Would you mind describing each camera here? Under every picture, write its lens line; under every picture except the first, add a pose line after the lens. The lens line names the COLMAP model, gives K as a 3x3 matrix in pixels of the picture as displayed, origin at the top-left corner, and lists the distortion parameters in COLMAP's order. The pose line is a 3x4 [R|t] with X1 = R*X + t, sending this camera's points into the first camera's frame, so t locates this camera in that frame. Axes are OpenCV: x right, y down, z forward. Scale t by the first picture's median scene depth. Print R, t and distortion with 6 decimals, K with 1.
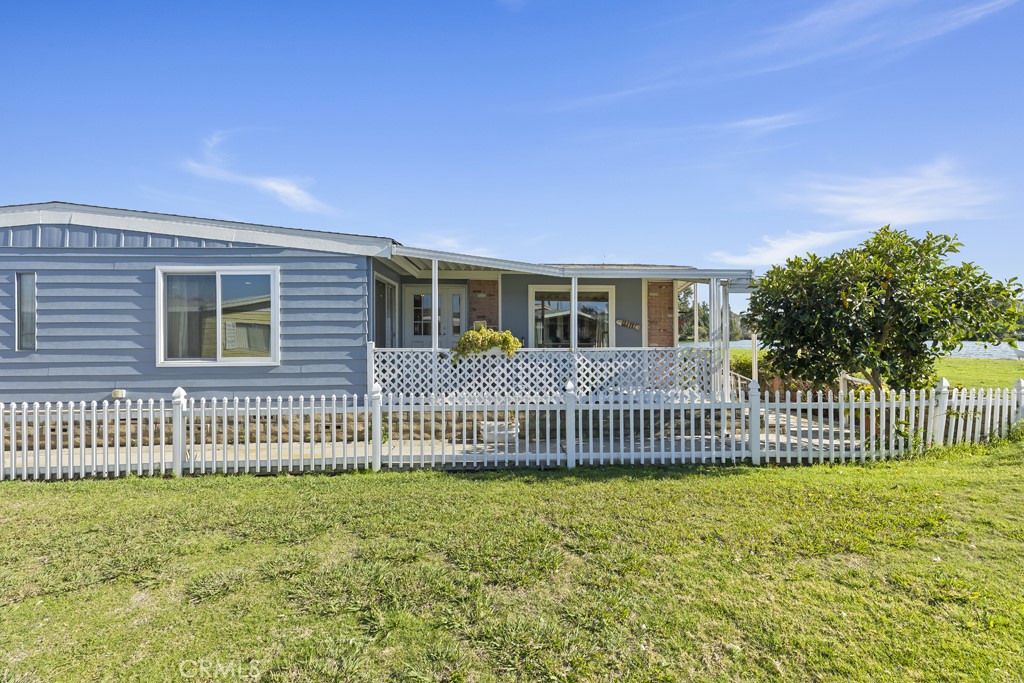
lens RADIAL K [[457.7, 0, 512.6], [0, 457.7, 338.1], [0, 0, 1]] dist [-0.002940, -0.000726]
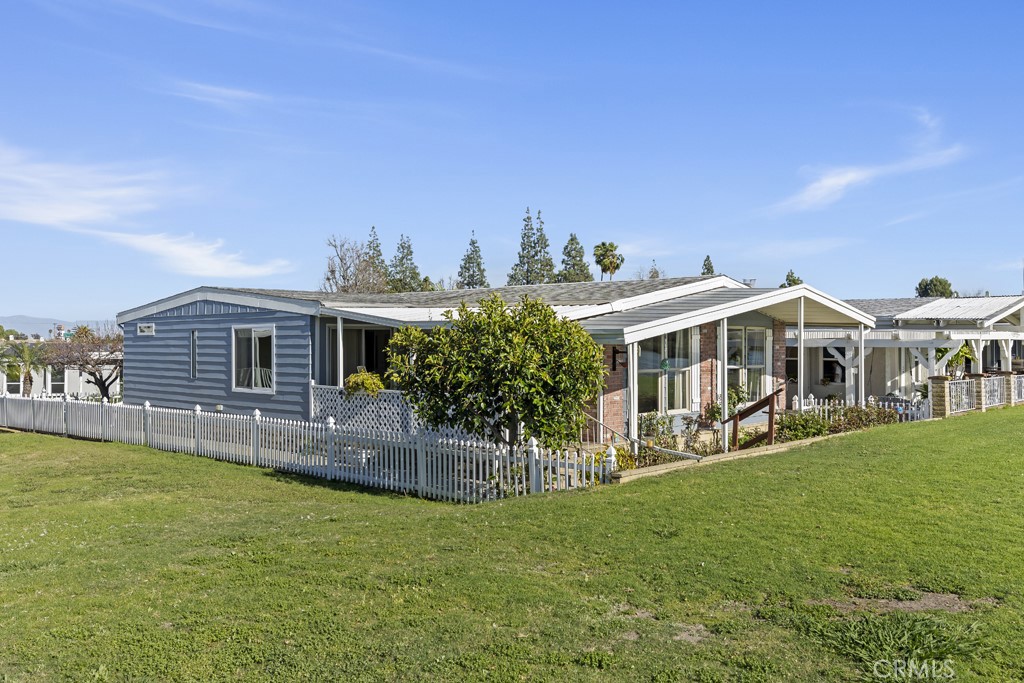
lens RADIAL K [[864.3, 0, 507.7], [0, 864.3, 342.3], [0, 0, 1]] dist [-0.009292, 0.006513]
pose [[0.686630, 0.003138, -0.727001, 1.909123], [0.000138, 0.999990, 0.004446, -0.112240], [0.727007, -0.003153, 0.686622, -0.300745]]
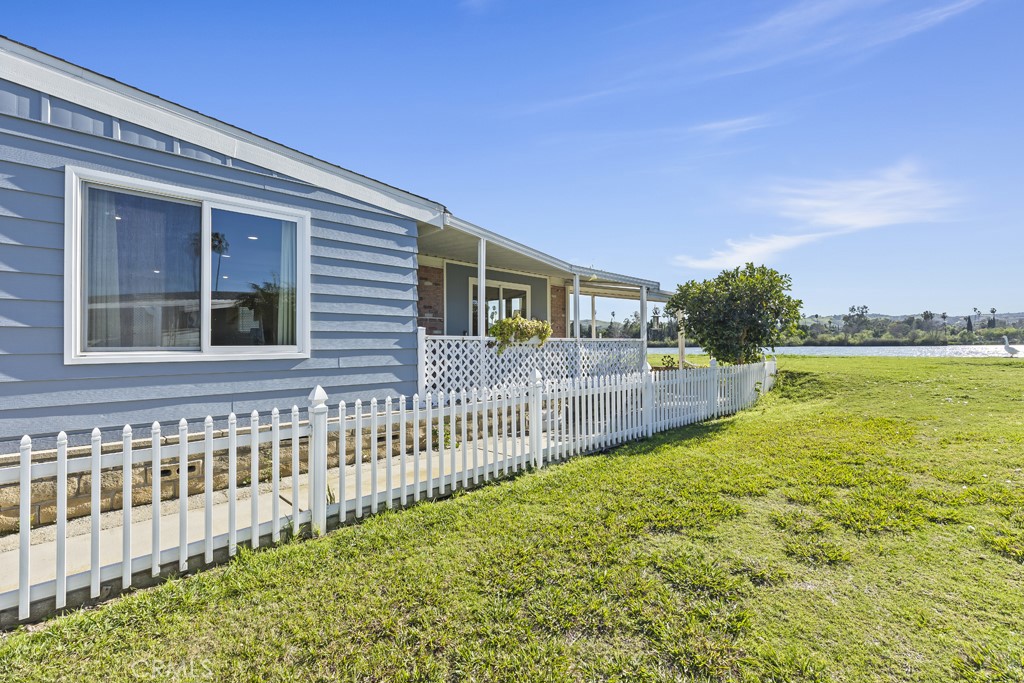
lens RADIAL K [[457.7, 0, 517.1], [0, 457.7, 341.5], [0, 0, 1]] dist [-0.002940, -0.000726]
pose [[0.743995, 0.006449, 0.668154, -0.733474], [0.003193, 0.999908, -0.013206, 0.045432], [-0.668178, 0.011959, 0.743906, 0.288518]]
